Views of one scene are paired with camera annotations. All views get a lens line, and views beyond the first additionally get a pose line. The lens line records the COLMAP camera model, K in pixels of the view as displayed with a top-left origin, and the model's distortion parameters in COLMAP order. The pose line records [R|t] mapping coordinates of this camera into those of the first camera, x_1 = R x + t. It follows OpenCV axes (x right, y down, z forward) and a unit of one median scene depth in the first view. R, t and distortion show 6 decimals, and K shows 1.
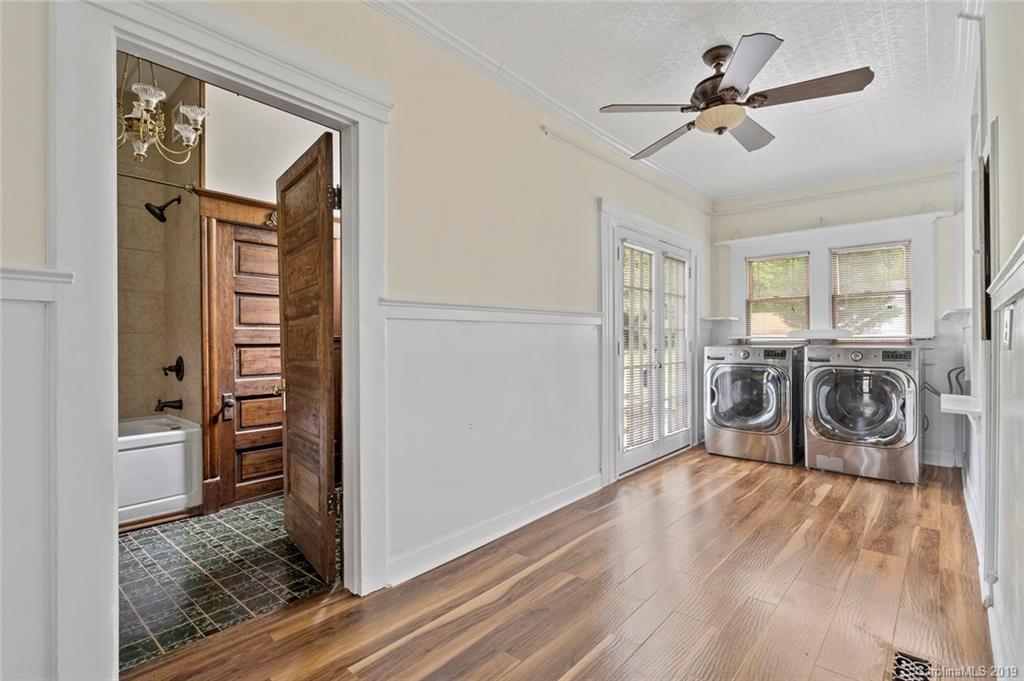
lens RADIAL K [[494.0, 0, 507.8], [0, 494.0, 343.0], [0, 0, 1]] dist [0.004211, 0.000193]
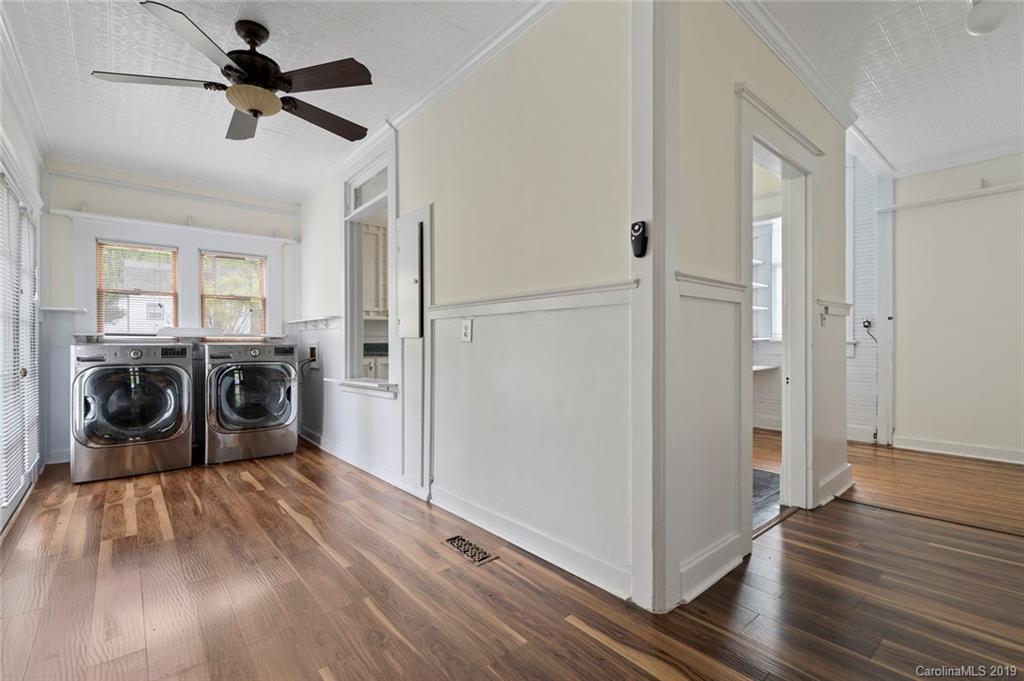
lens RADIAL K [[468.0, 0, 509.5], [0, 468.0, 341.2], [0, 0, 1]] dist [-0.007271, 0.004490]
pose [[0.130328, 0.004249, 0.991462, -0.261789], [0.003755, 0.999982, -0.004779, 0.008882], [-0.991464, 0.004346, 0.130310, 0.270185]]
